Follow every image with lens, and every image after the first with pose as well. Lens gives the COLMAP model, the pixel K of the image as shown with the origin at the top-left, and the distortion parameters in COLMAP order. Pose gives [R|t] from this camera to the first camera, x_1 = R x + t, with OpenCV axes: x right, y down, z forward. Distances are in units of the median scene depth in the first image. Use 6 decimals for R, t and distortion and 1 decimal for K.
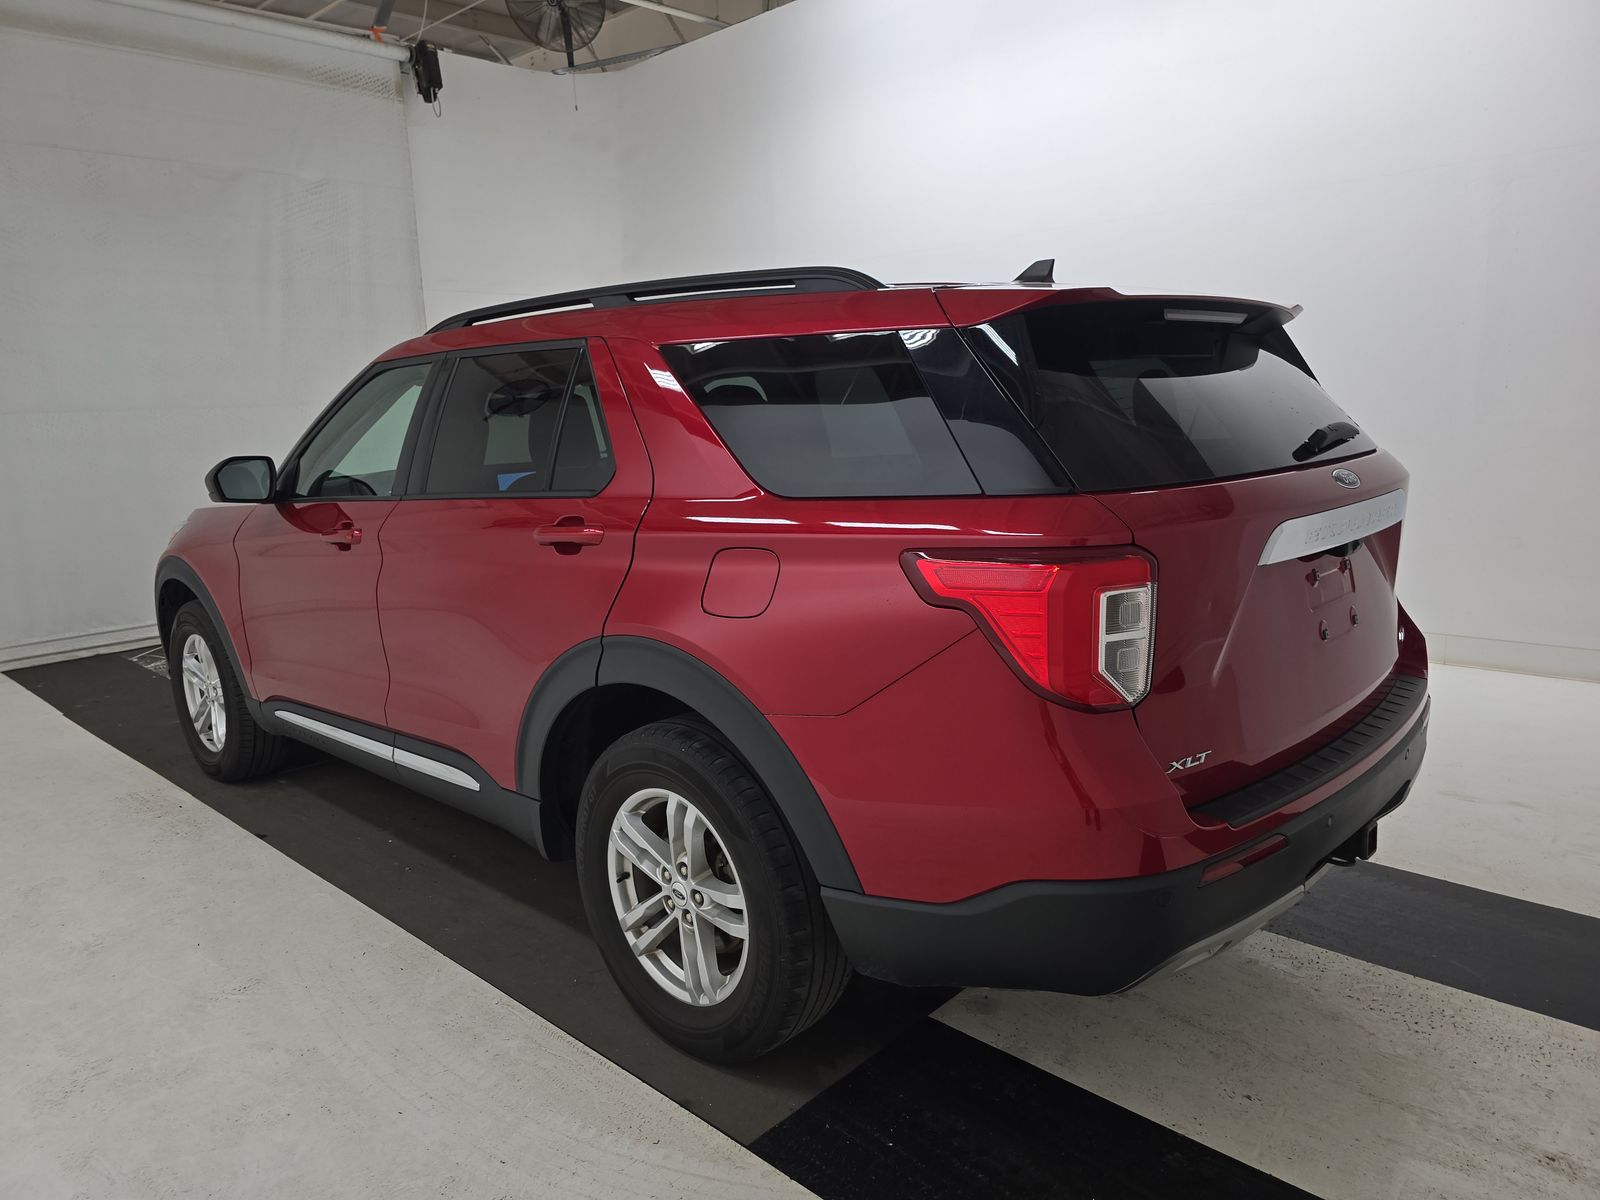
lens RADIAL K [[1077.0, 0, 810.1], [0, 1077.0, 599.4], [0, 0, 1]] dist [0.057619, -0.049758]
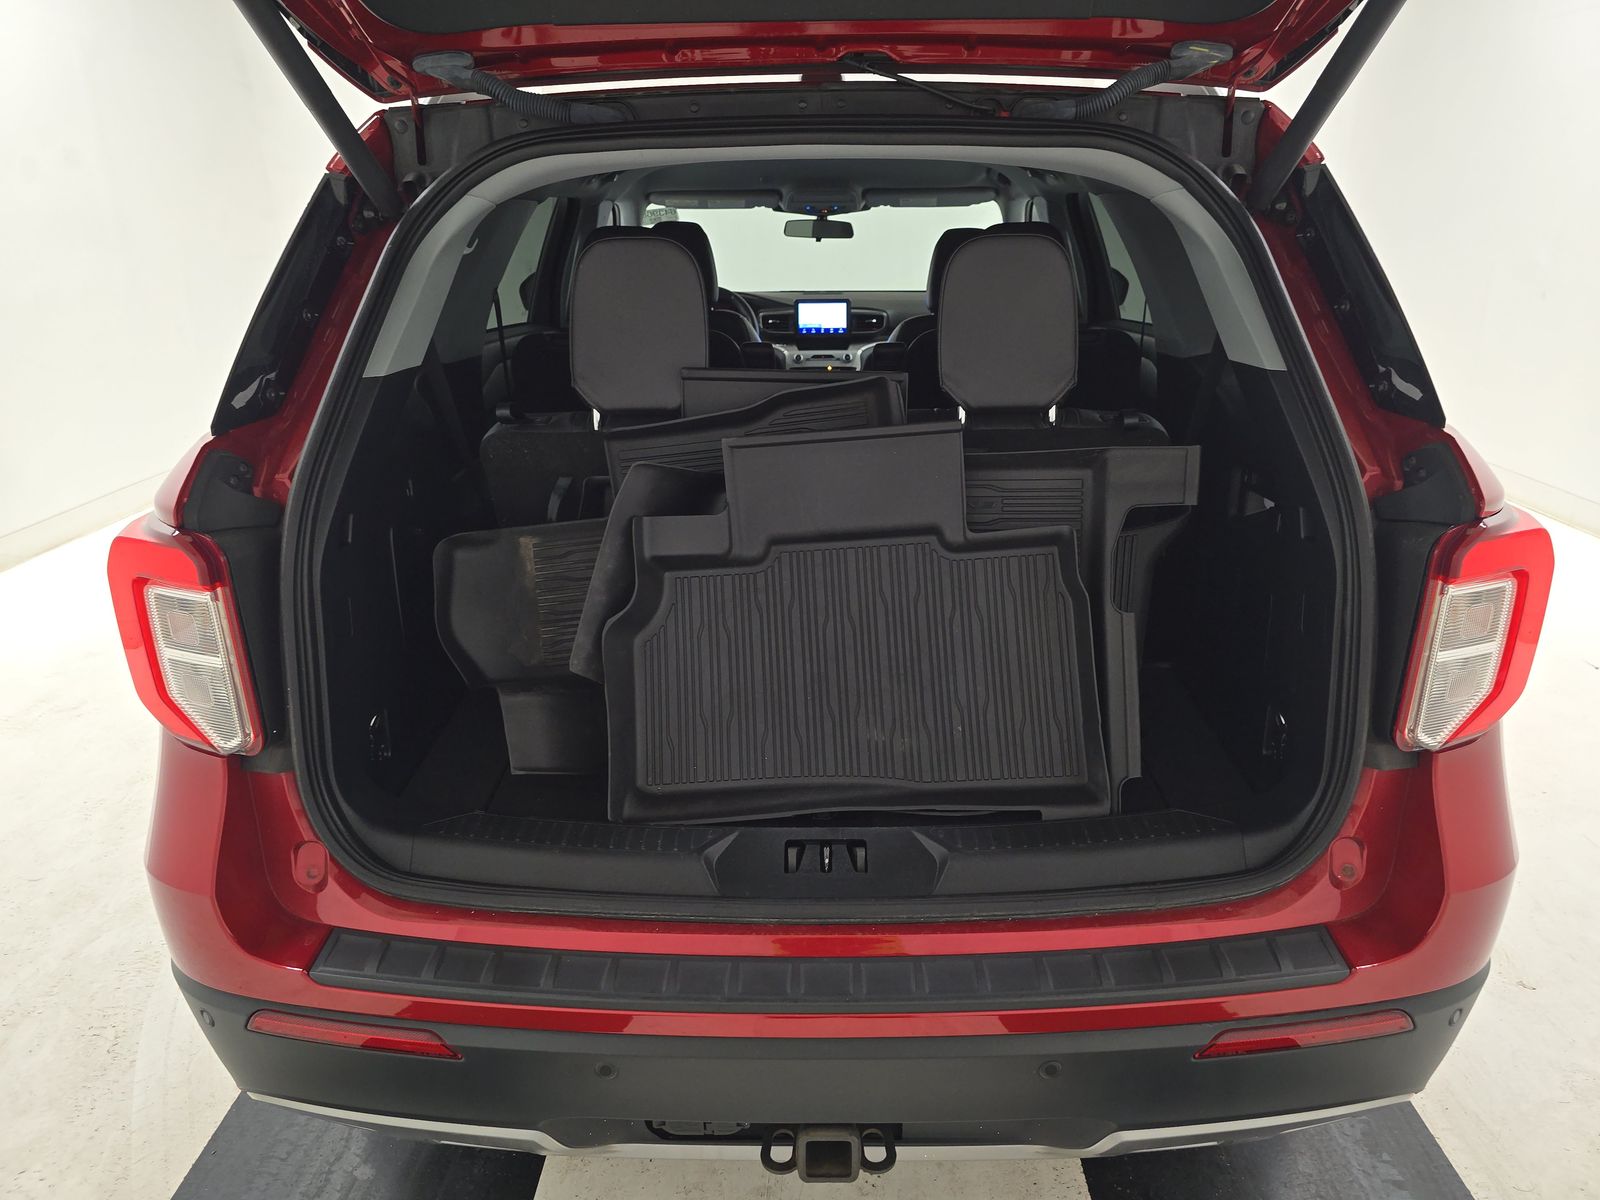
lens RADIAL K [[1077.0, 0, 810.1], [0, 1077.0, 599.4], [0, 0, 1]] dist [0.057619, -0.049758]
pose [[0.682045, 0.275954, -0.677247, 0.228467], [-0.149577, 0.959136, 0.240177, -0.050726], [0.715850, -0.062511, 0.695451, 0.178562]]
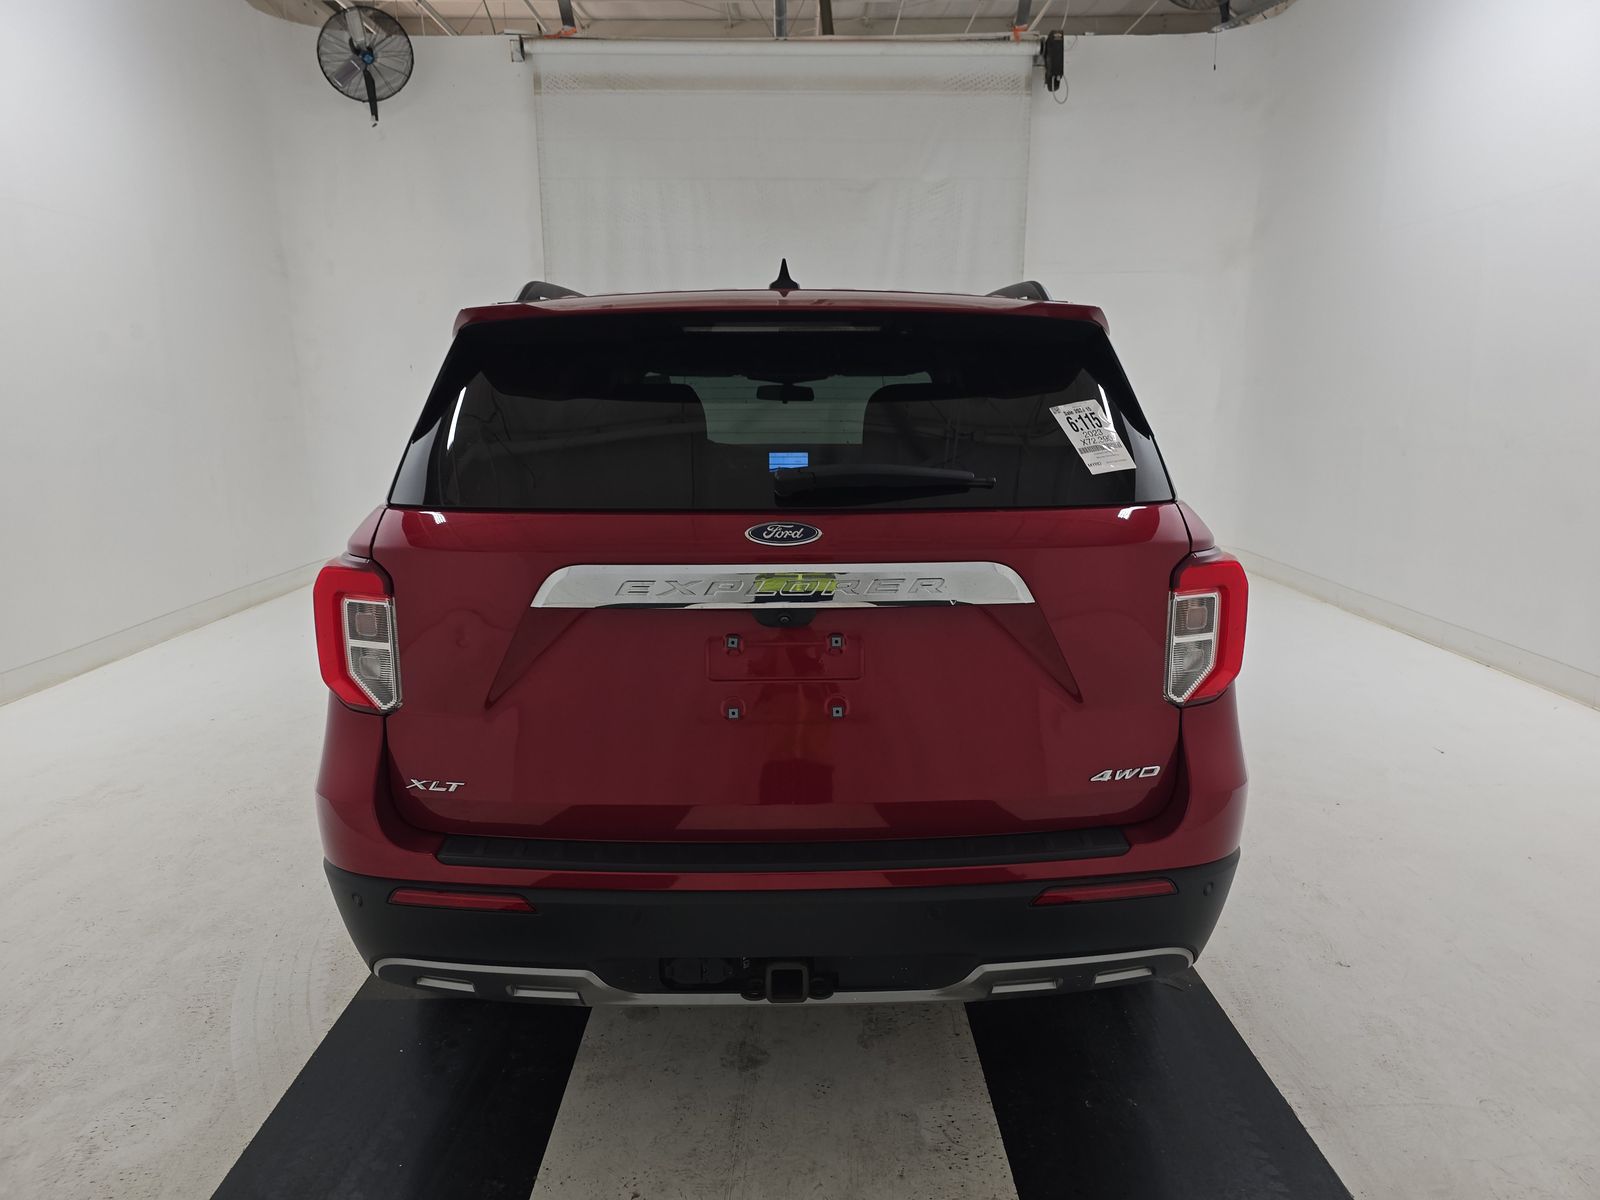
lens RADIAL K [[1077.0, 0, 810.1], [0, 1077.0, 599.4], [0, 0, 1]] dist [0.057619, -0.049758]
pose [[0.701558, 0.171474, -0.691674, 0.293346], [-0.152950, 0.984230, 0.088865, -0.037495], [0.696004, 0.043447, 0.716722, 0.120854]]
